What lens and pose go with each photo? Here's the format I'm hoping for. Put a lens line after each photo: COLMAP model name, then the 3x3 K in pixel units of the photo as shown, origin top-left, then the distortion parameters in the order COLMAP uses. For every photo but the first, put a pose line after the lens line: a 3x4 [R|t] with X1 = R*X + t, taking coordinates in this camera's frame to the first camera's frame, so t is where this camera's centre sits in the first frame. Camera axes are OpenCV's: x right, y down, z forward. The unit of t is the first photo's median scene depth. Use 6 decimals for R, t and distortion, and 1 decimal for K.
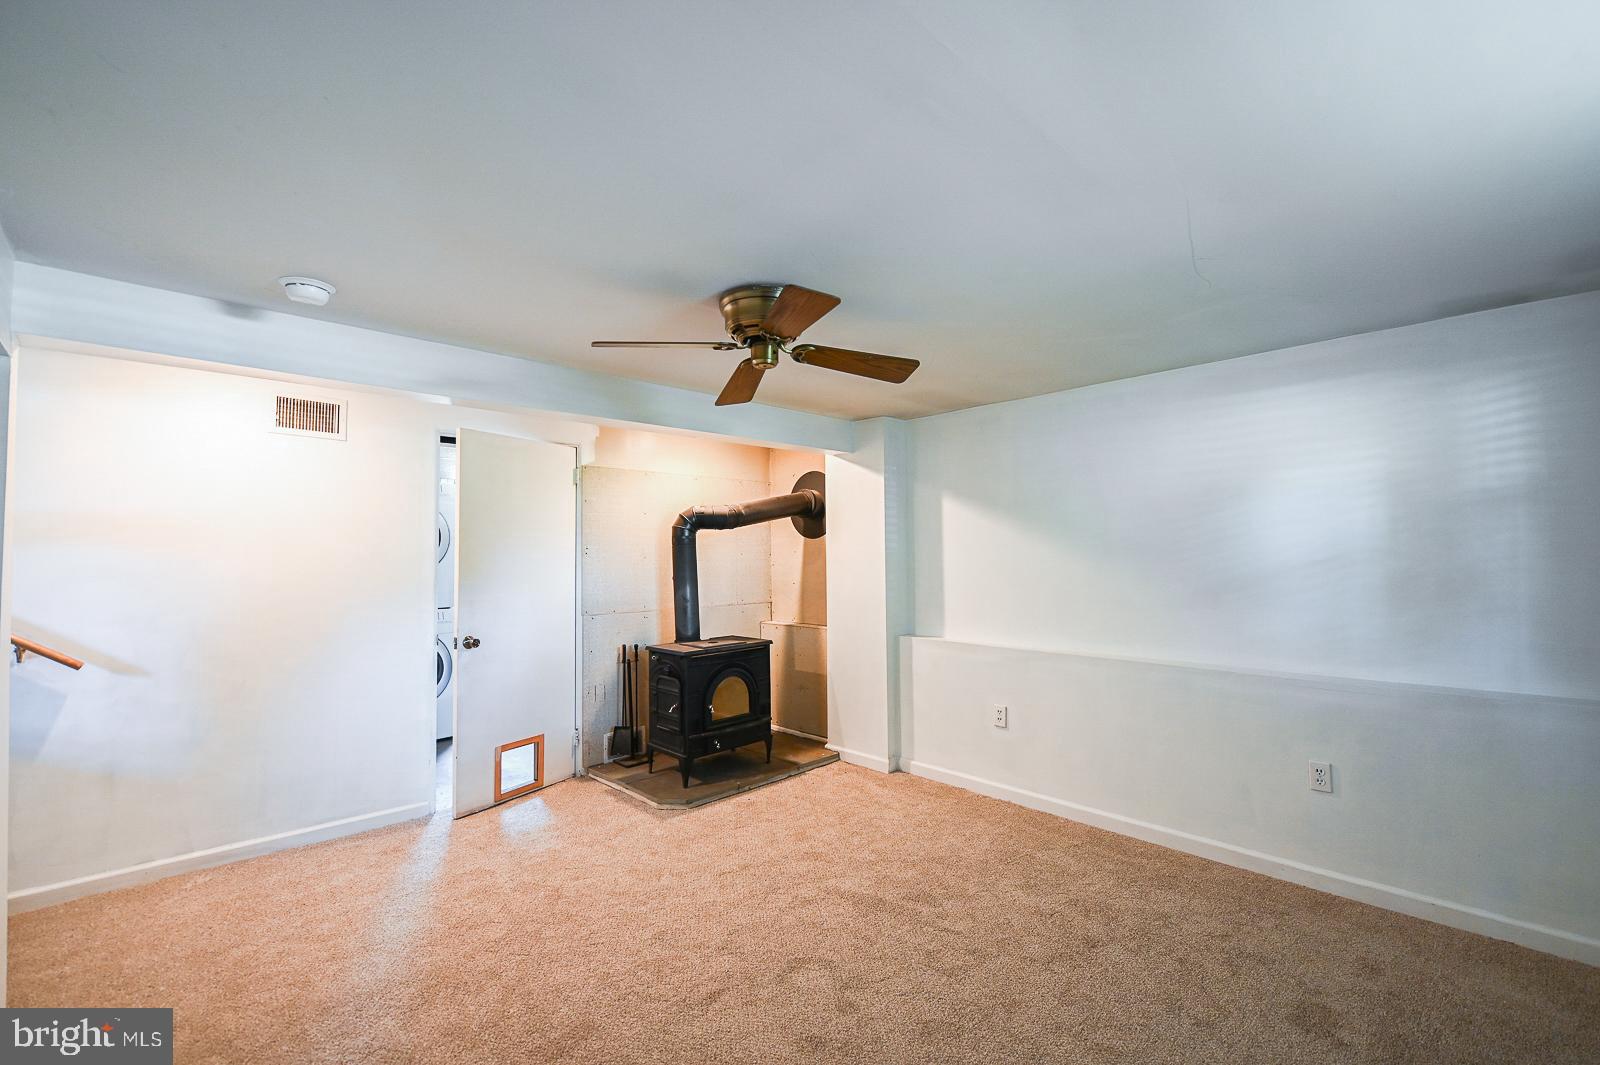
lens RADIAL K [[683.0, 0, 816.8], [0, 683.0, 536.0], [0, 0, 1]] dist [-0.003476, -0.000666]
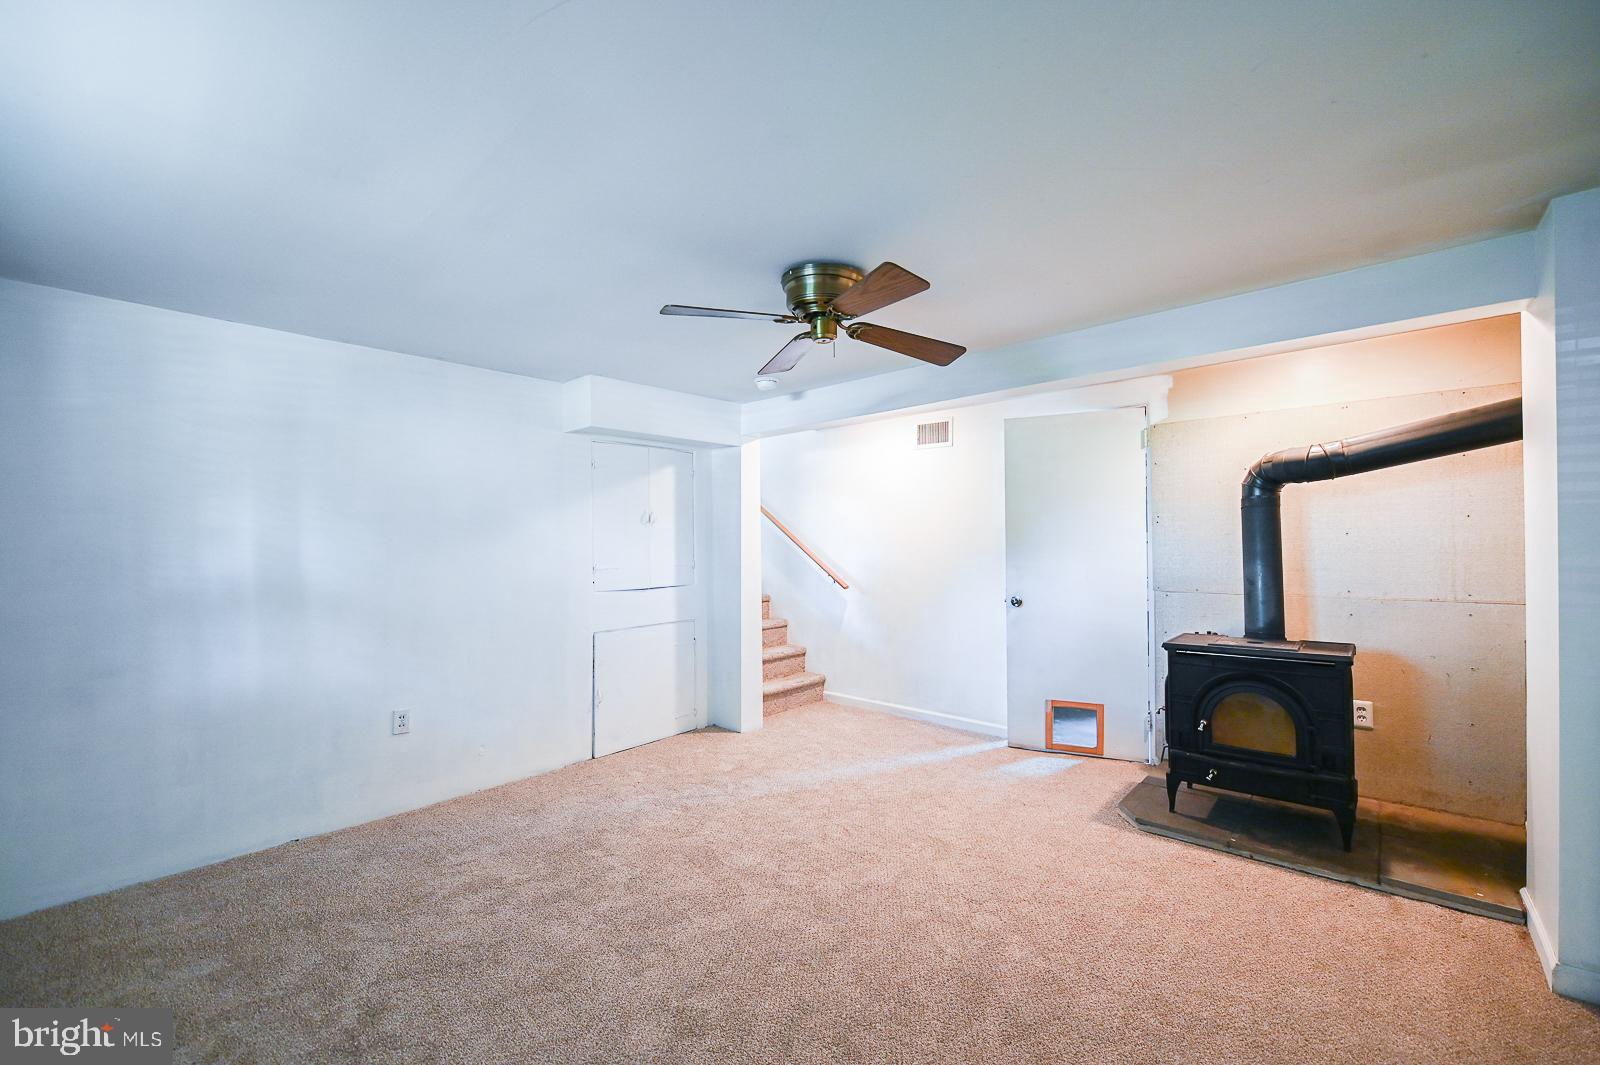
lens RADIAL K [[683.0, 0, 816.8], [0, 683.0, 536.0], [0, 0, 1]] dist [-0.003476, -0.000666]
pose [[0.052849, 0.000183, -0.998602, 0.550465], [0.039393, 0.999221, 0.002268, 0.024325], [0.997825, -0.039458, 0.052801, 0.516859]]
